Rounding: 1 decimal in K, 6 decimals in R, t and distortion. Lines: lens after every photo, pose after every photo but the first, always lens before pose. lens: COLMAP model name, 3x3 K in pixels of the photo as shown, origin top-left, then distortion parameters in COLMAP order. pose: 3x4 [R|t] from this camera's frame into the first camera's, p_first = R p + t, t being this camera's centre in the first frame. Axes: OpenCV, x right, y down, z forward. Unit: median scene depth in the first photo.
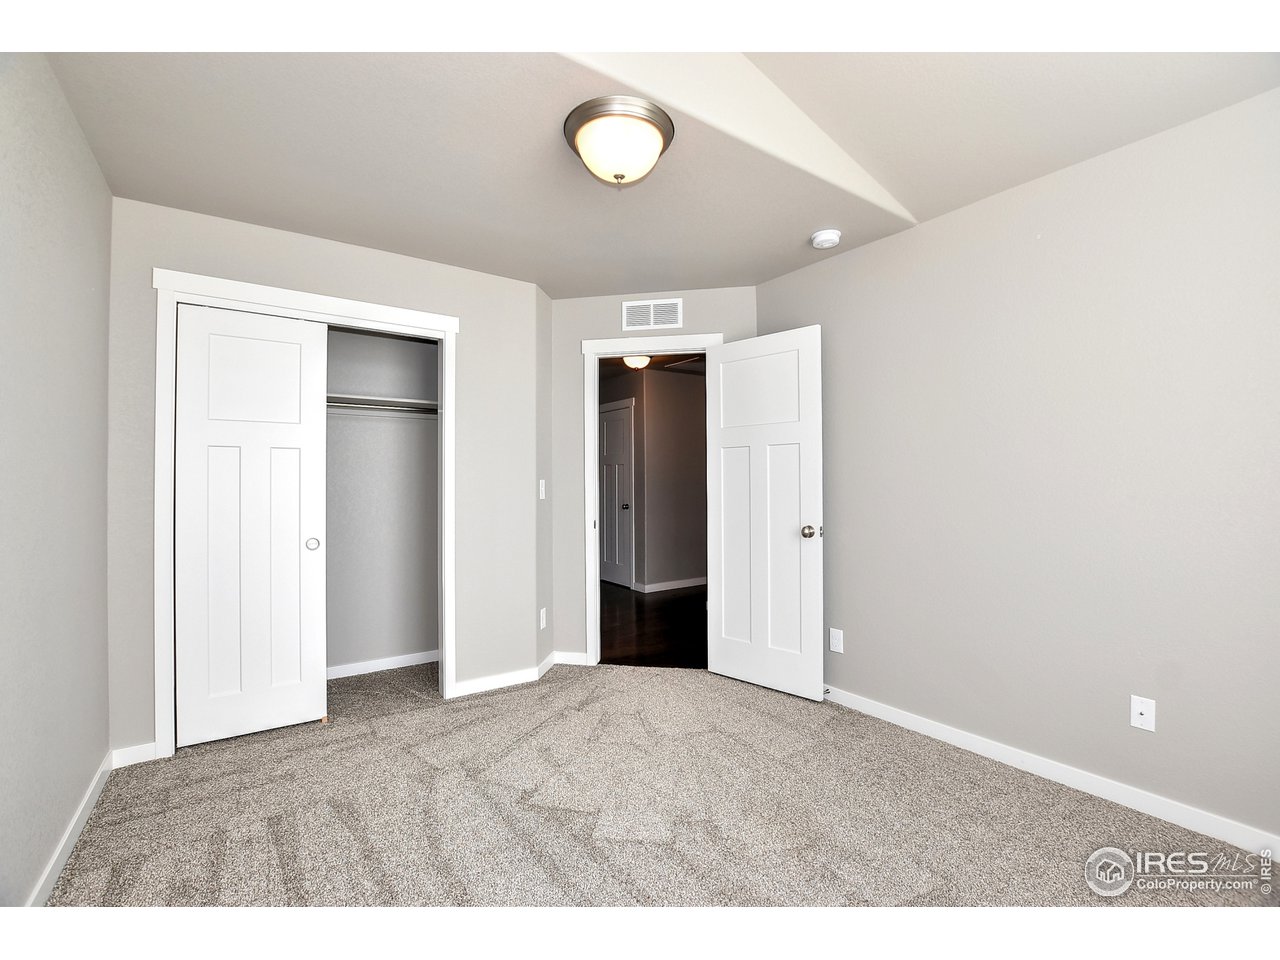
lens RADIAL K [[567.6, 0, 640.0], [0, 567.6, 480.0], [0, 0, 1]] dist [-0.022681, -0.000338]
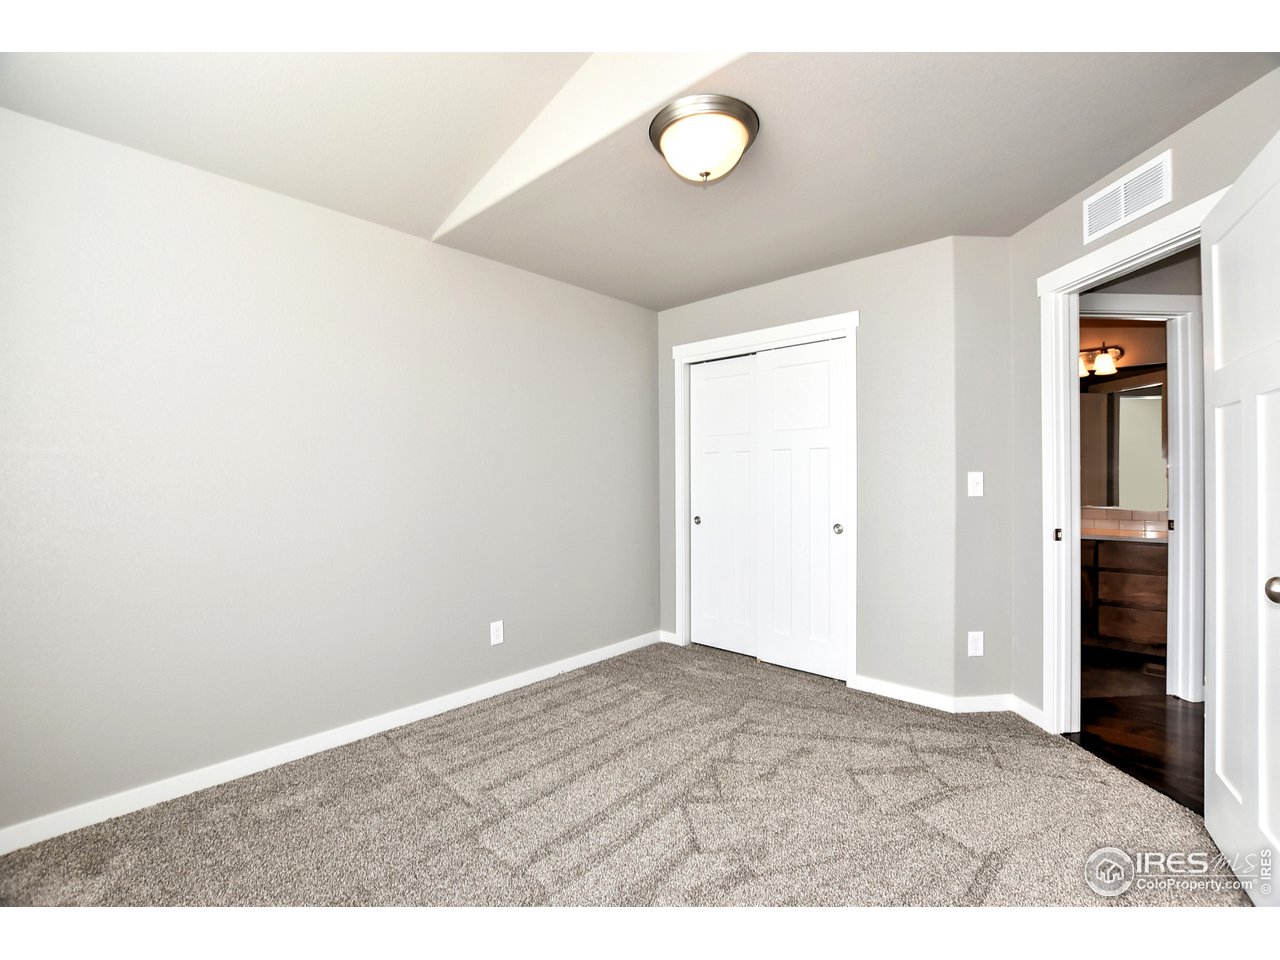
lens RADIAL K [[567.6, 0, 640.0], [0, 567.6, 480.0], [0, 0, 1]] dist [-0.022681, -0.000338]
pose [[0.216701, 0.004838, -0.976226, 0.536179], [0.007925, 0.999946, 0.006715, 0.002197], [0.976206, -0.009192, 0.216651, 0.385509]]
